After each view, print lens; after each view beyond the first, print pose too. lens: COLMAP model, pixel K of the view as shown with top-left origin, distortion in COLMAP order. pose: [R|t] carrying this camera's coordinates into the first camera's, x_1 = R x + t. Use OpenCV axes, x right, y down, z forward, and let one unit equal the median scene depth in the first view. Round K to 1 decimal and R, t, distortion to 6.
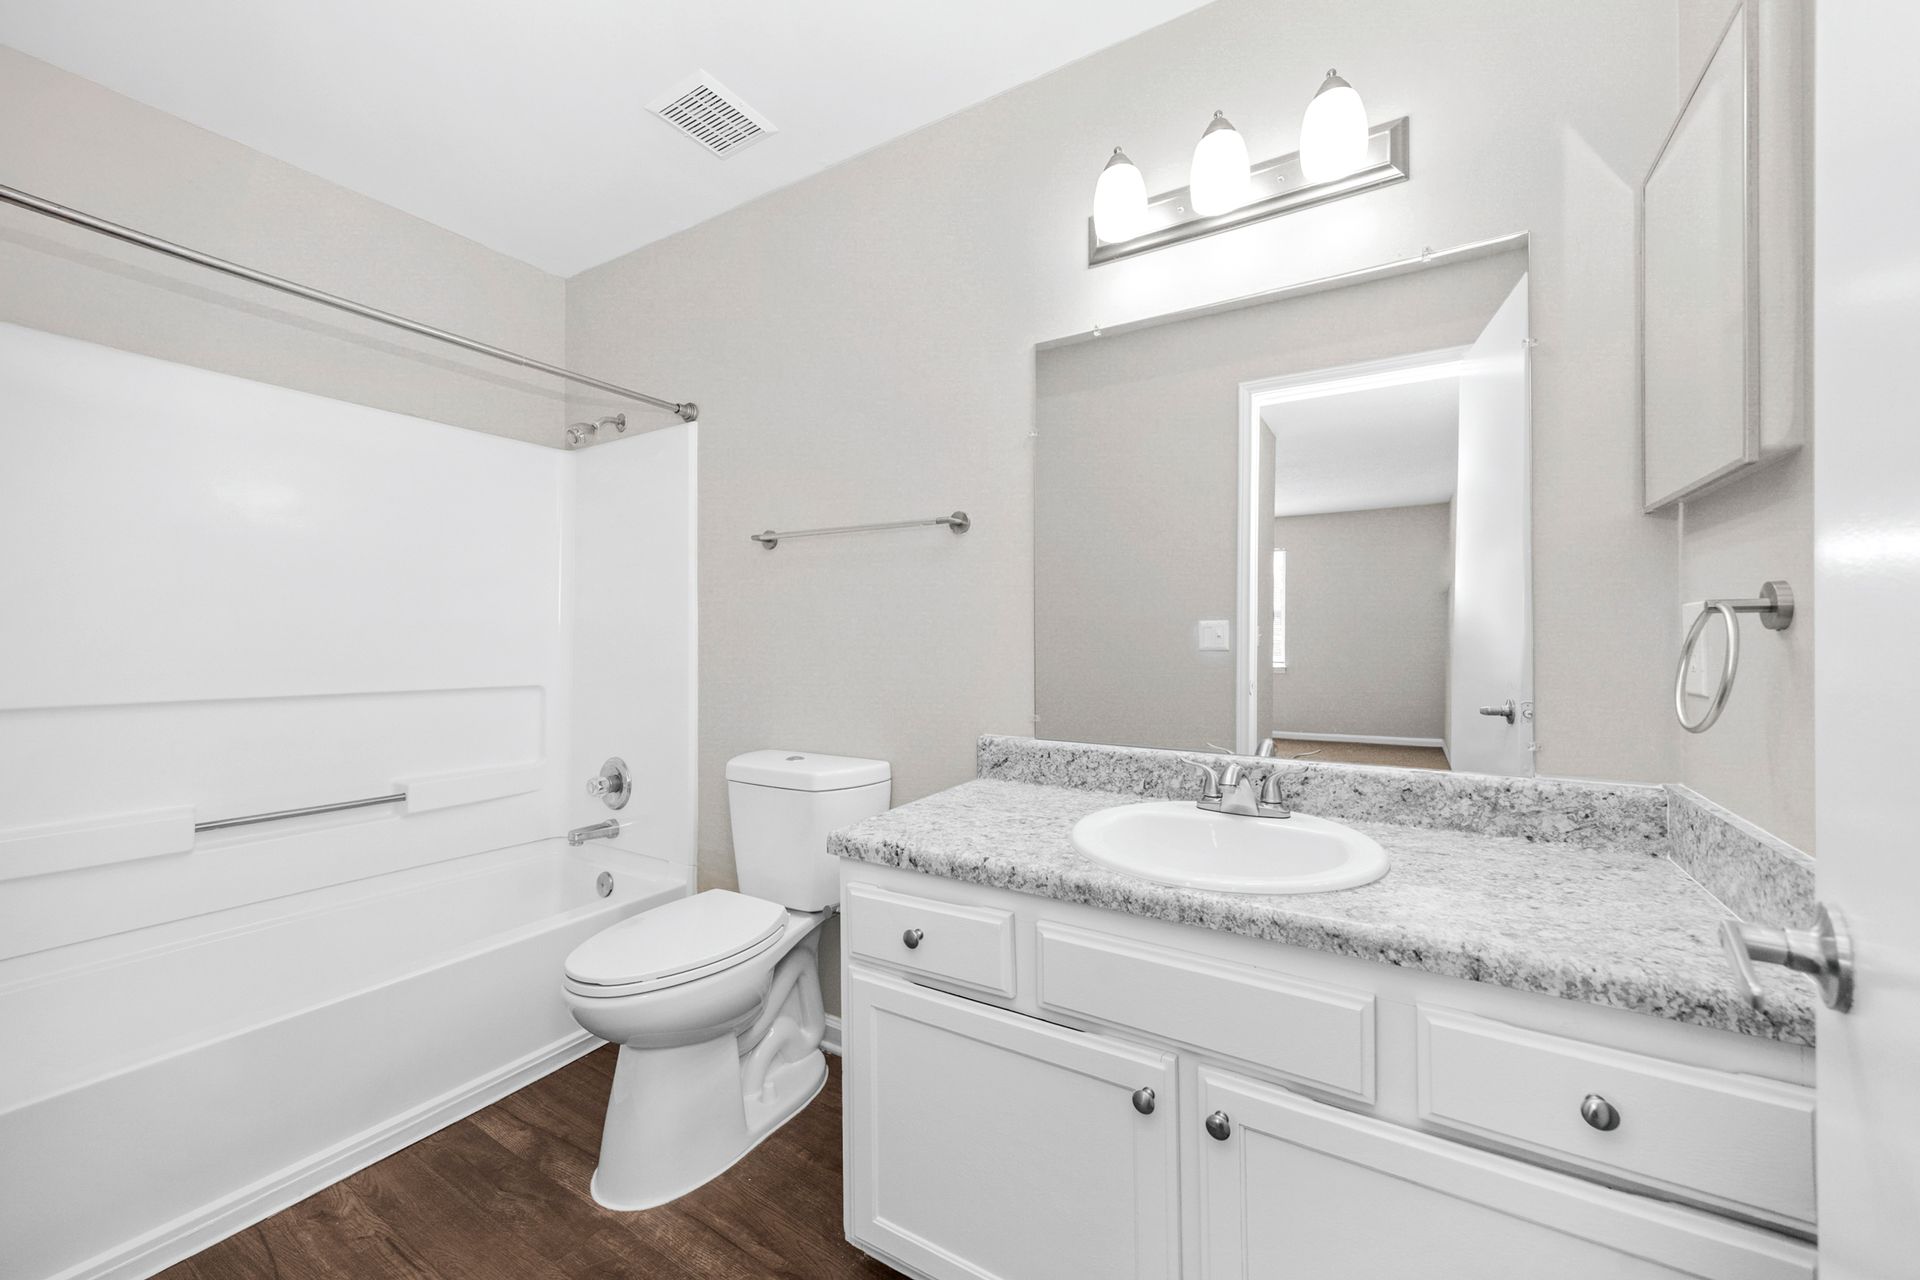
lens RADIAL K [[744.0, 0, 969.5], [0, 744.0, 645.7], [0, 0, 1]] dist [0.000377, -0.000089]
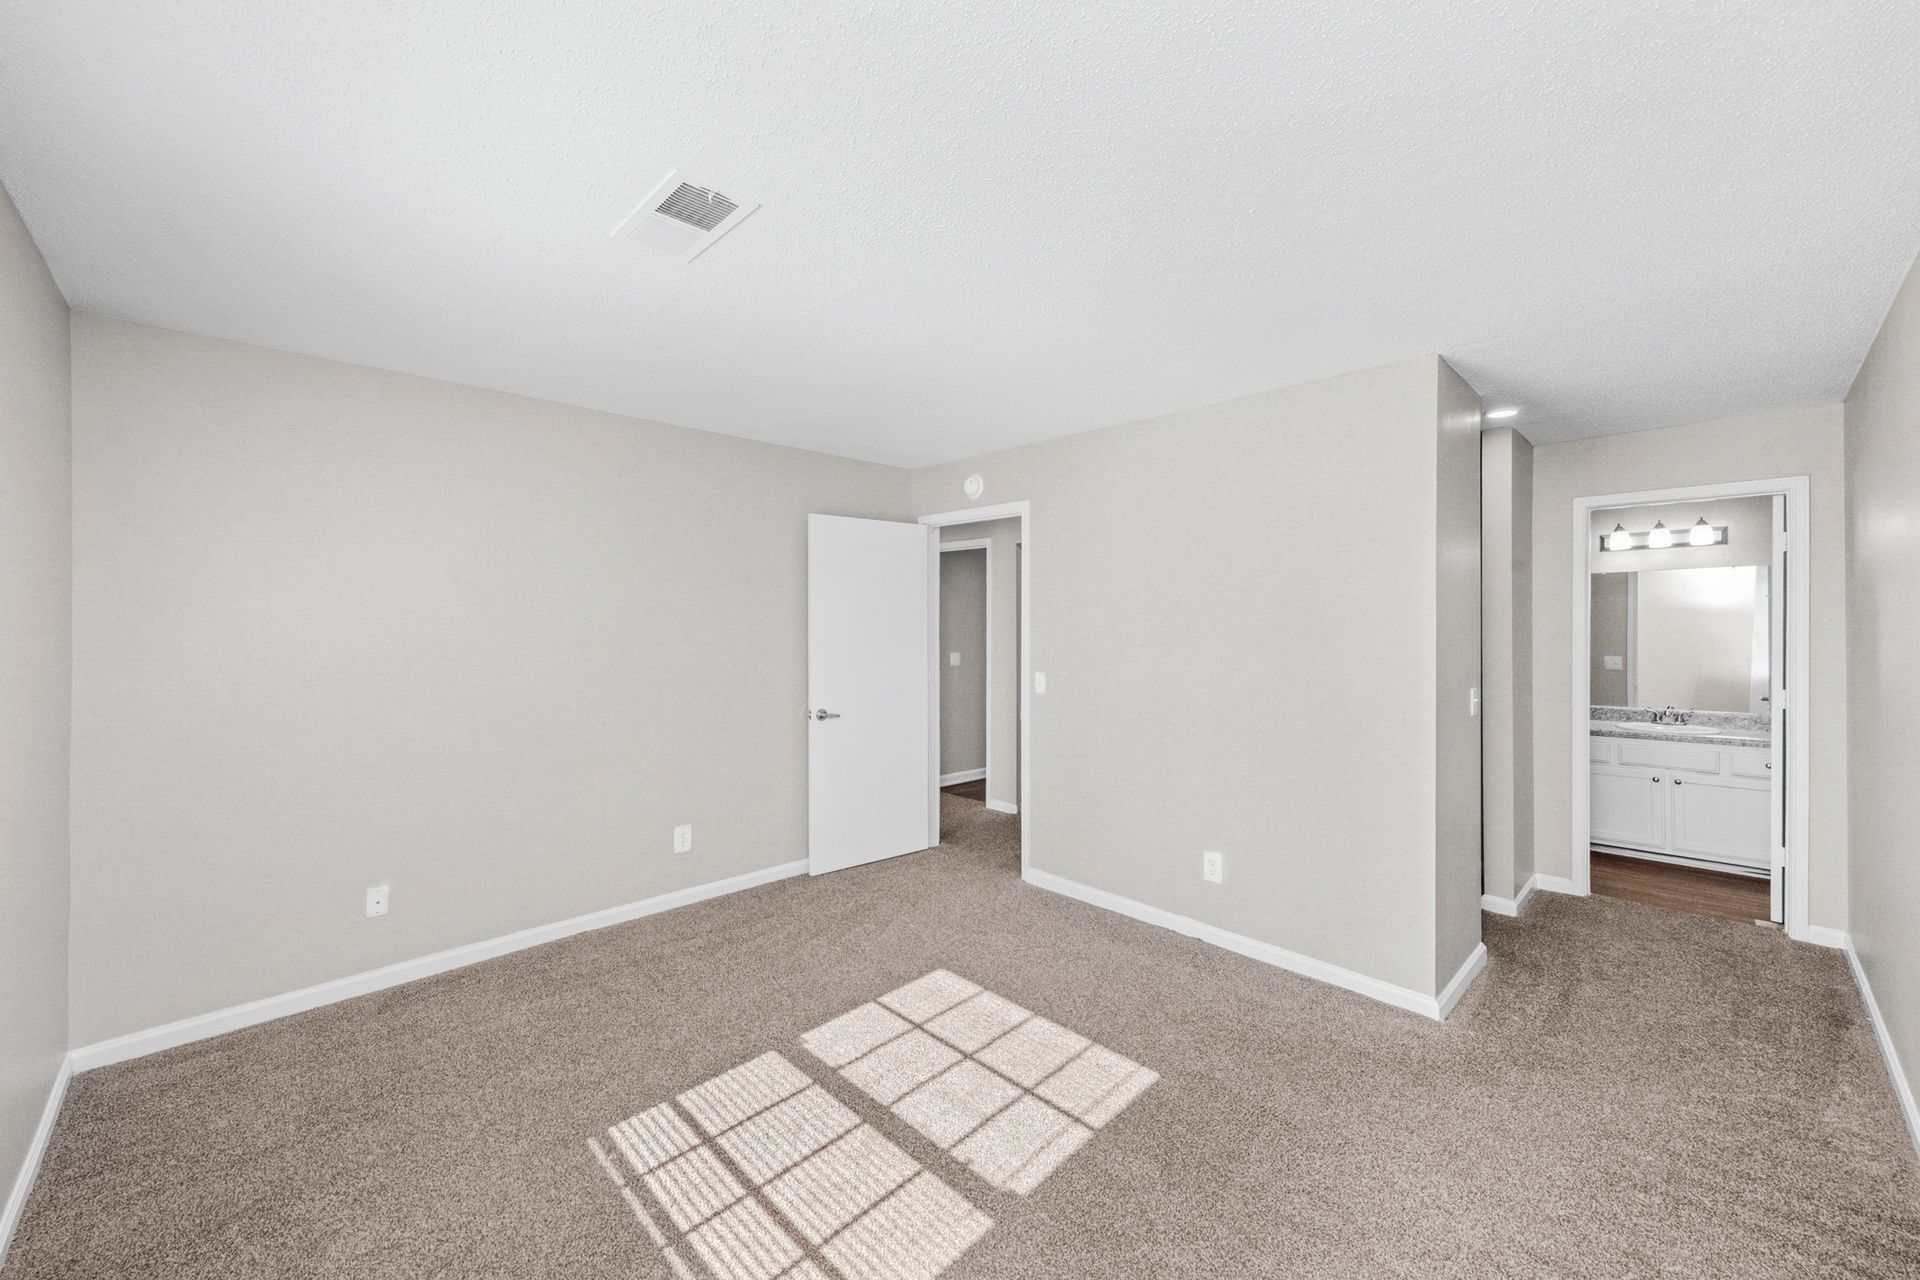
lens RADIAL K [[744.0, 0, 963.9], [0, 744.0, 633.7], [0, 0, 1]] dist [0.000377, -0.000089]
pose [[0.966032, 0.003200, -0.258401, -1.679983], [-0.003851, 0.999991, -0.002014, -0.158335], [0.258393, 0.002941, 0.966036, -2.816737]]
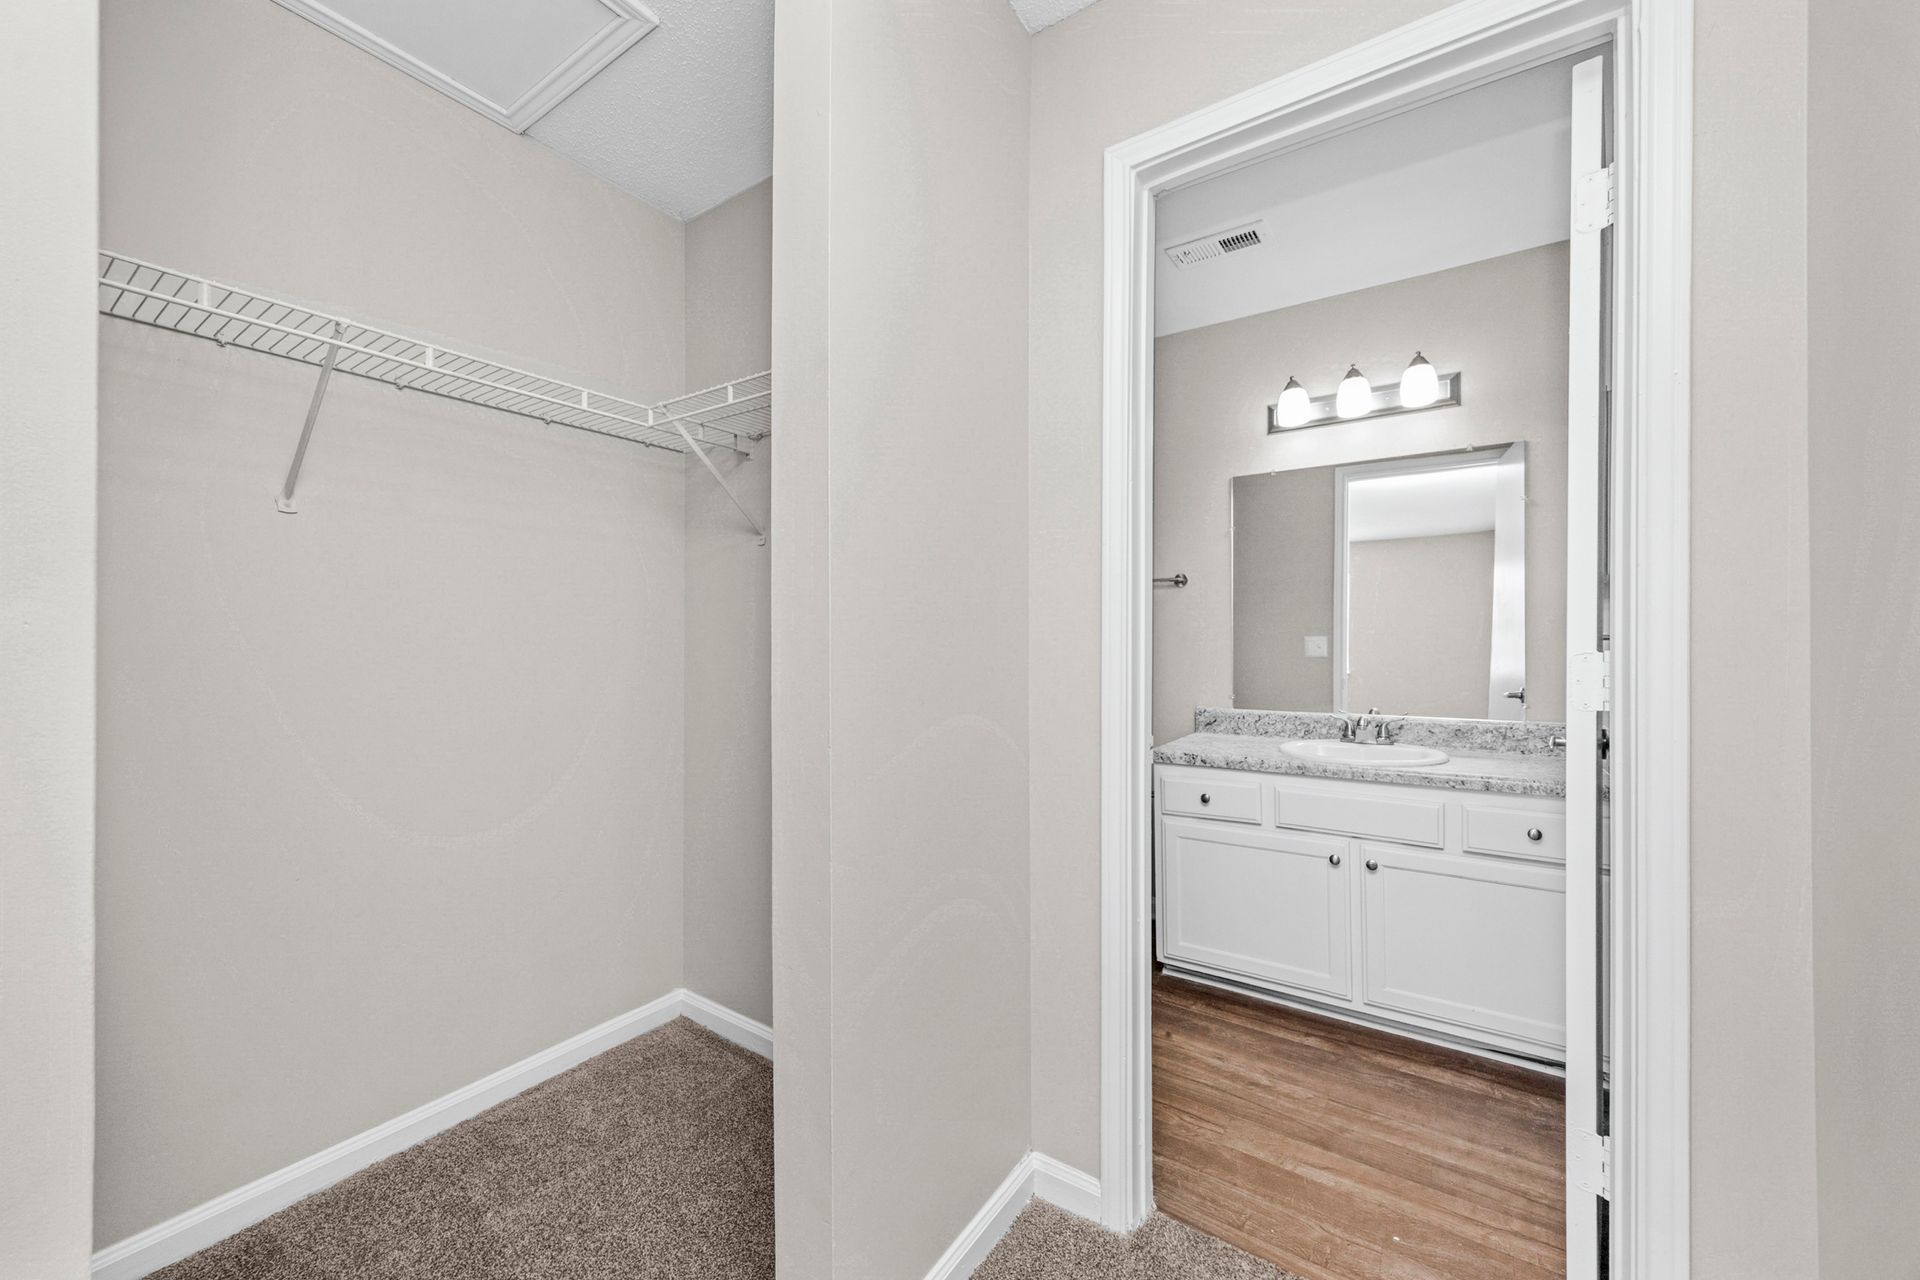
lens RADIAL K [[744.0, 0, 958.0], [0, 744.0, 651.1], [0, 0, 1]] dist [0.000377, -0.000089]
pose [[0.998163, 0.003477, -0.060479, -0.472830], [-0.003500, 0.999994, -0.000266, -0.003723], [0.060477, 0.000477, 0.998169, -0.804266]]
